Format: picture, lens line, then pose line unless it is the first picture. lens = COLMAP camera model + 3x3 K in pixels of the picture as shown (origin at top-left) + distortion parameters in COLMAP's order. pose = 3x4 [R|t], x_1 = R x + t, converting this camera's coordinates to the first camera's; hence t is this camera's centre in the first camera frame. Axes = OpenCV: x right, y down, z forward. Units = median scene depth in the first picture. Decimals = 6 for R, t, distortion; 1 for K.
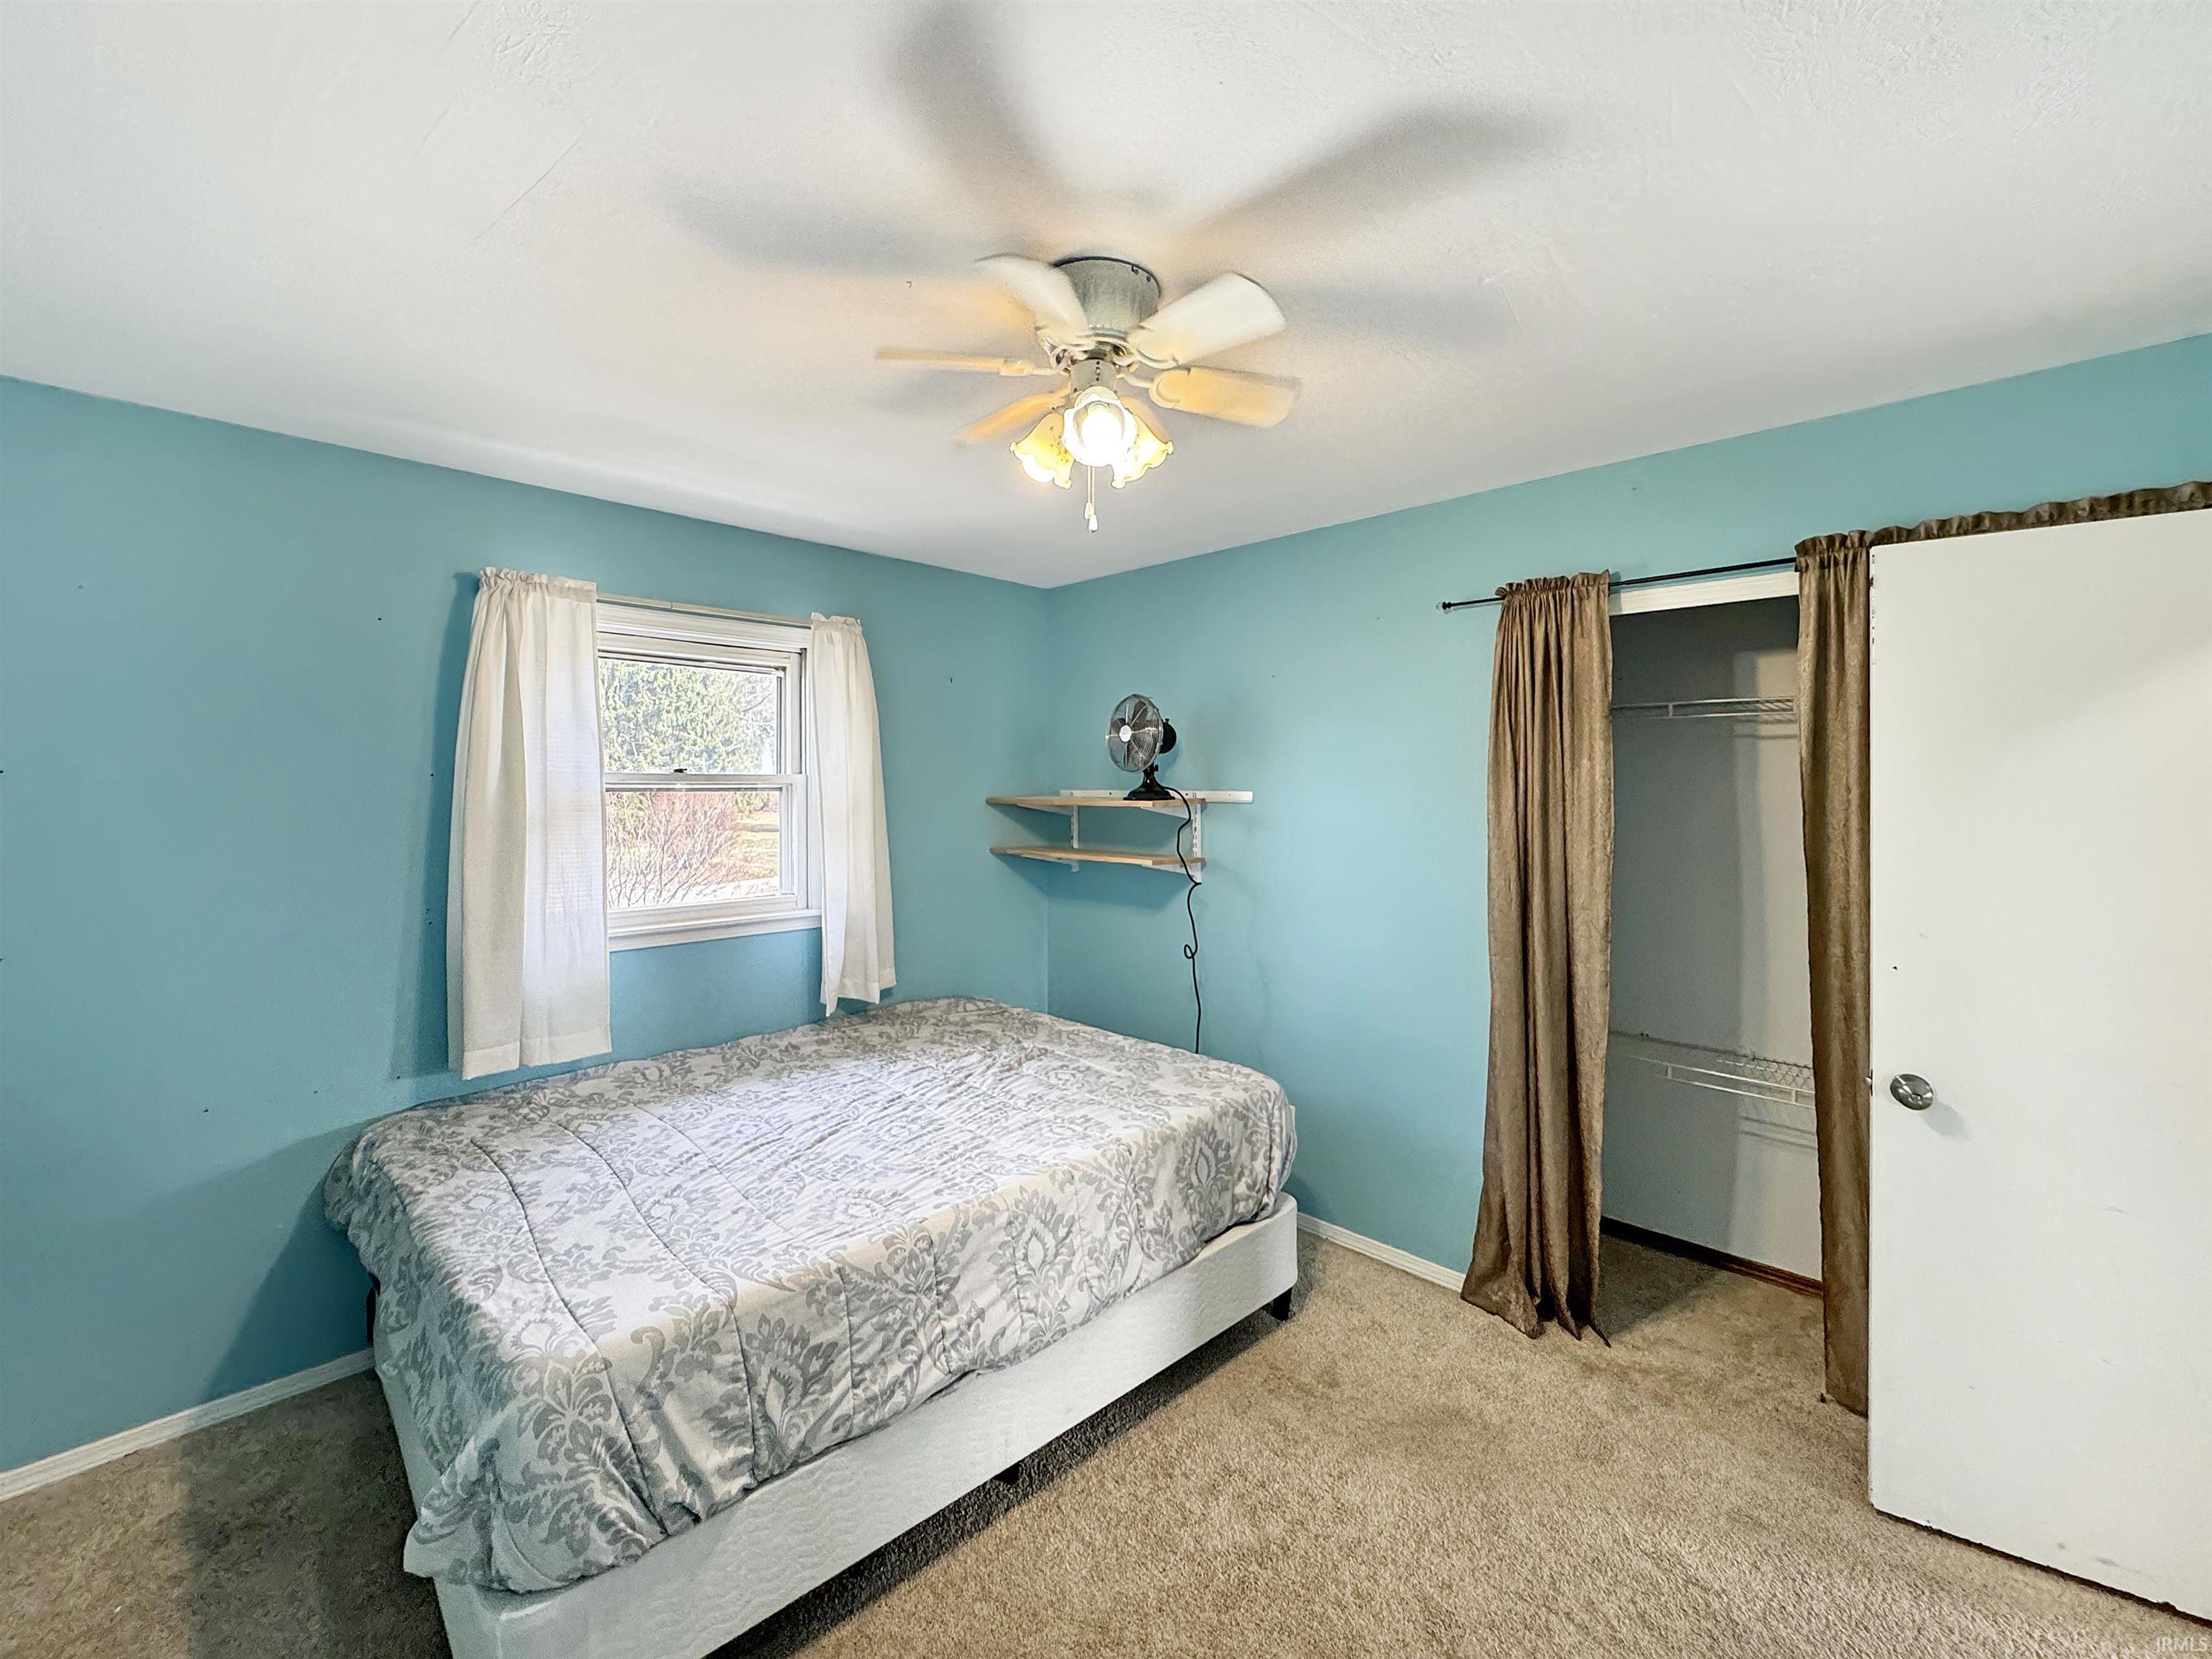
lens RADIAL K [[902.6, 0, 1108.7], [0, 902.6, 827.3], [0, 0, 1]] dist [0.000672, 0.000172]
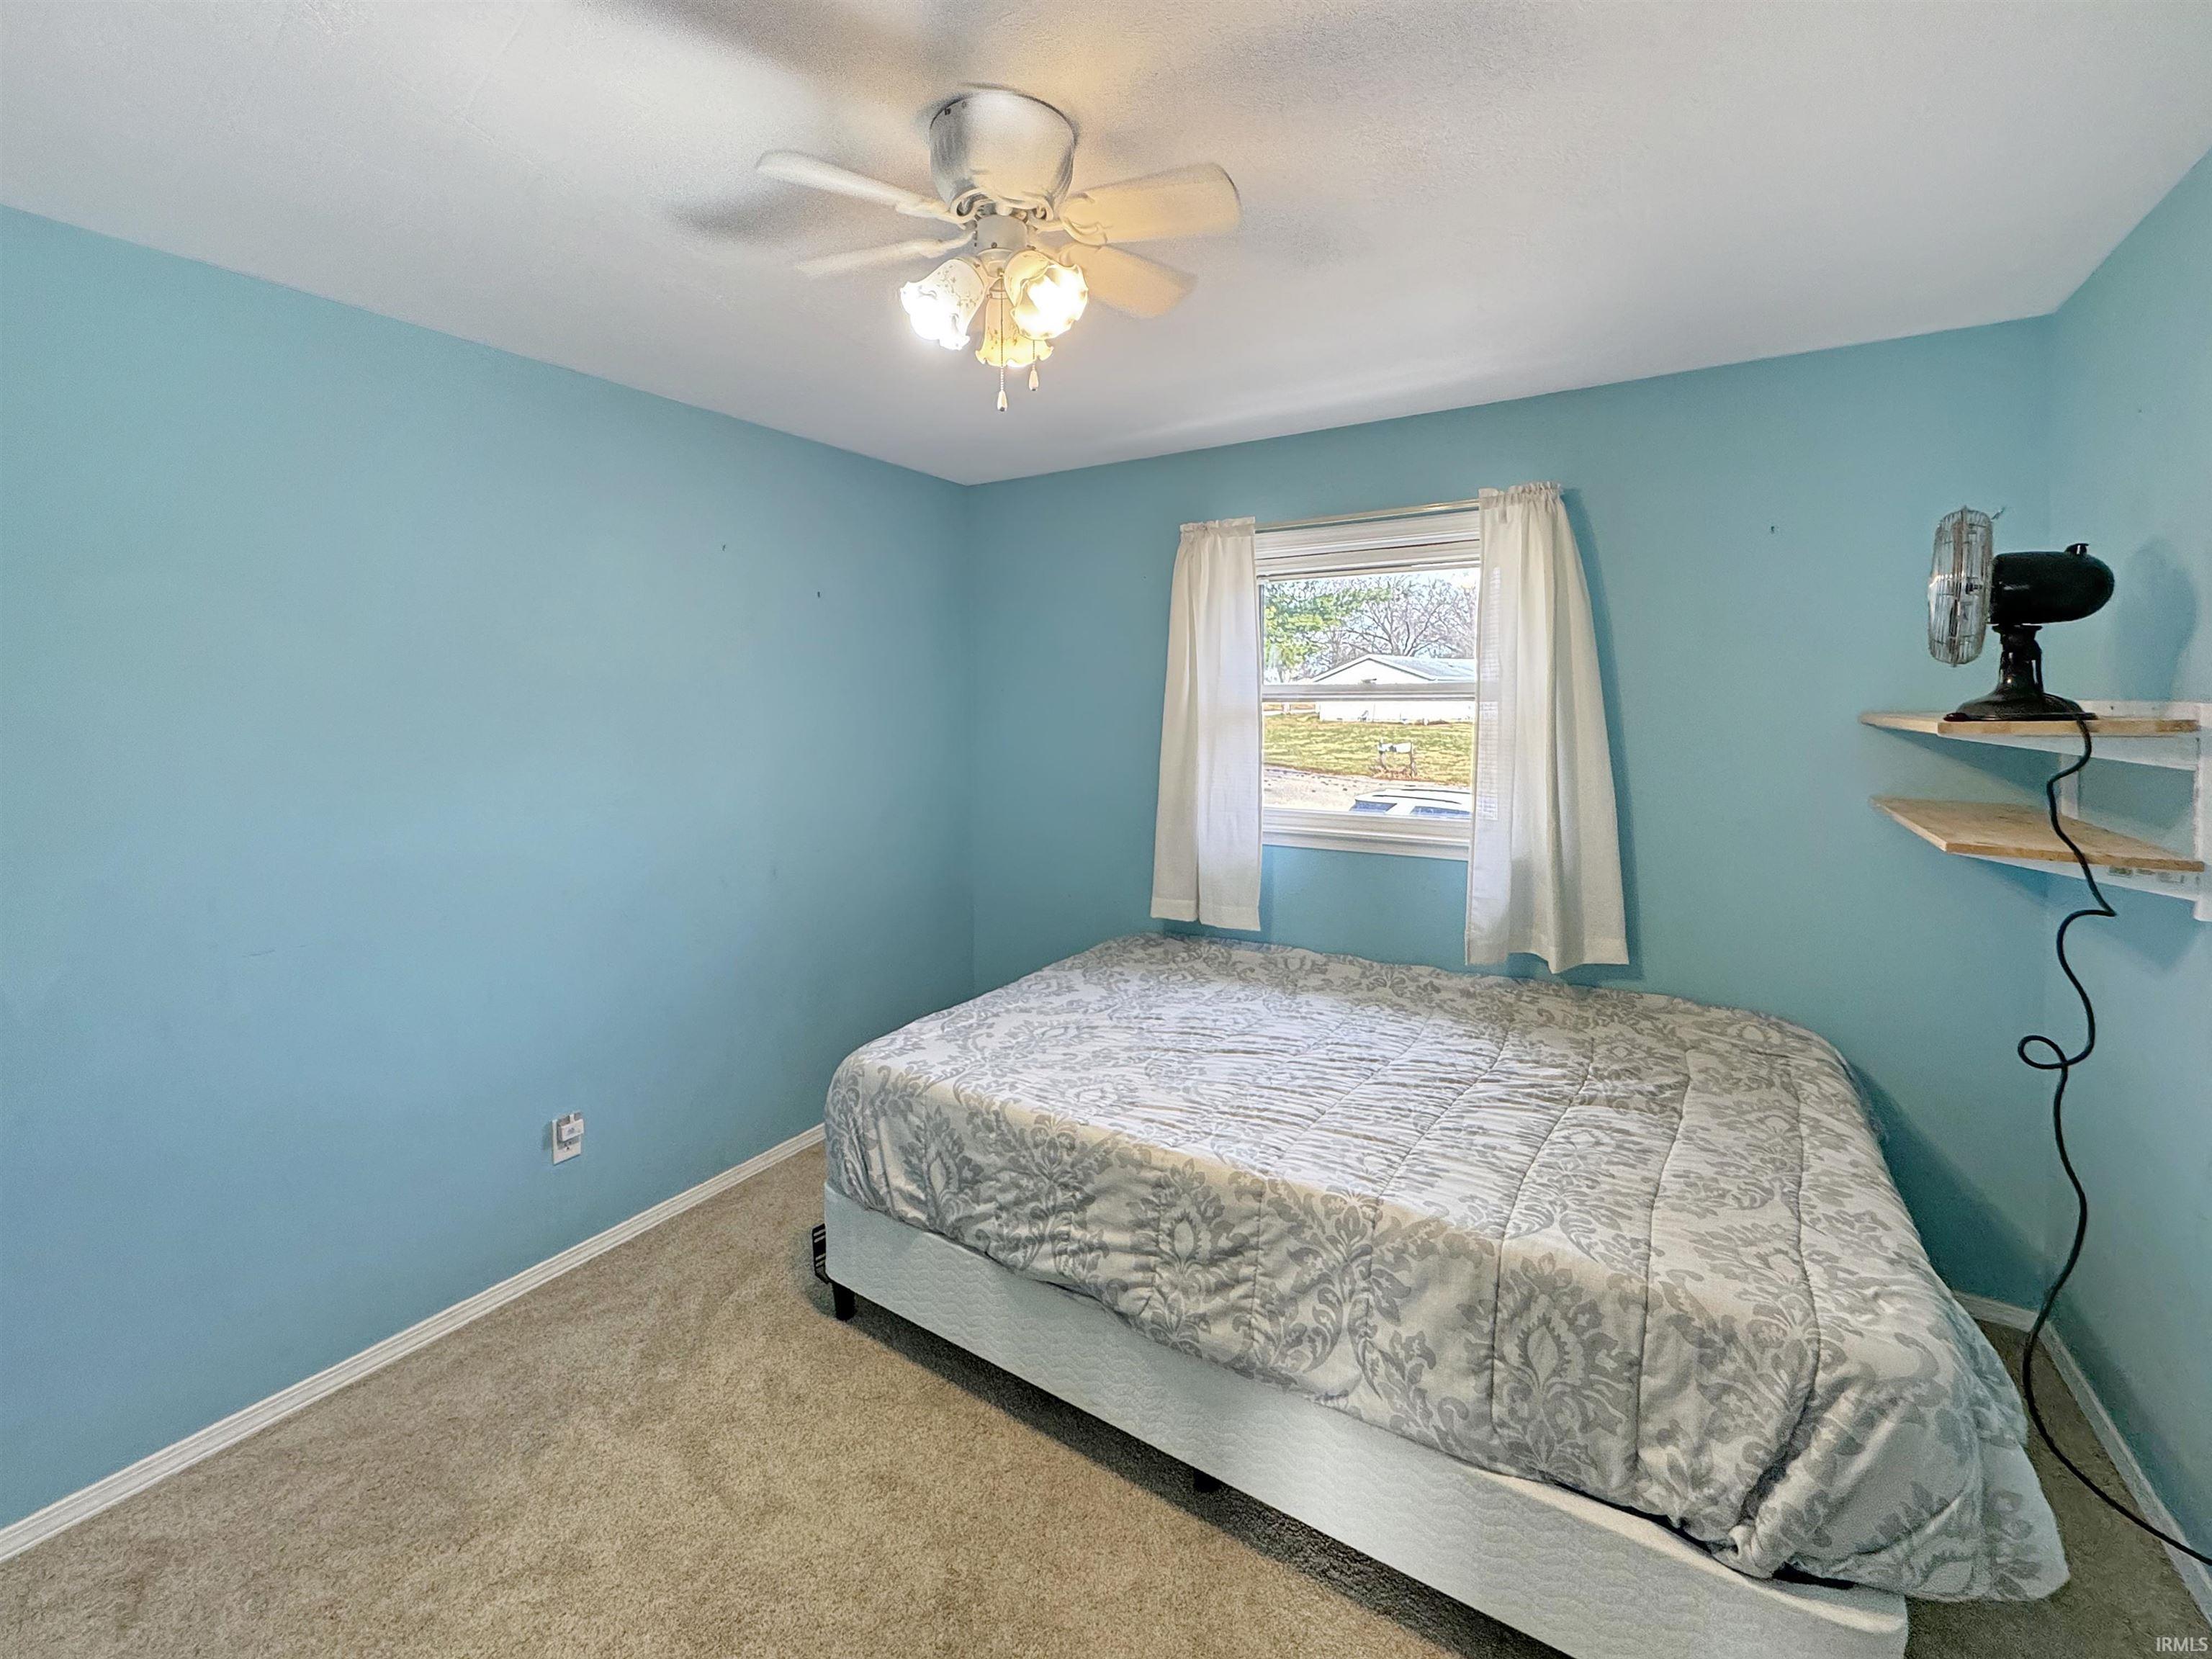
lens RADIAL K [[941.1, 0, 1059.9], [0, 941.1, 775.0], [0, 0, 1]] dist [-0.002198, -0.000035]
pose [[0.218576, 0.077191, -0.972762, 0.638318], [-0.041032, 0.996712, 0.069872, -0.023507], [0.974957, 0.024642, 0.221024, 0.591160]]
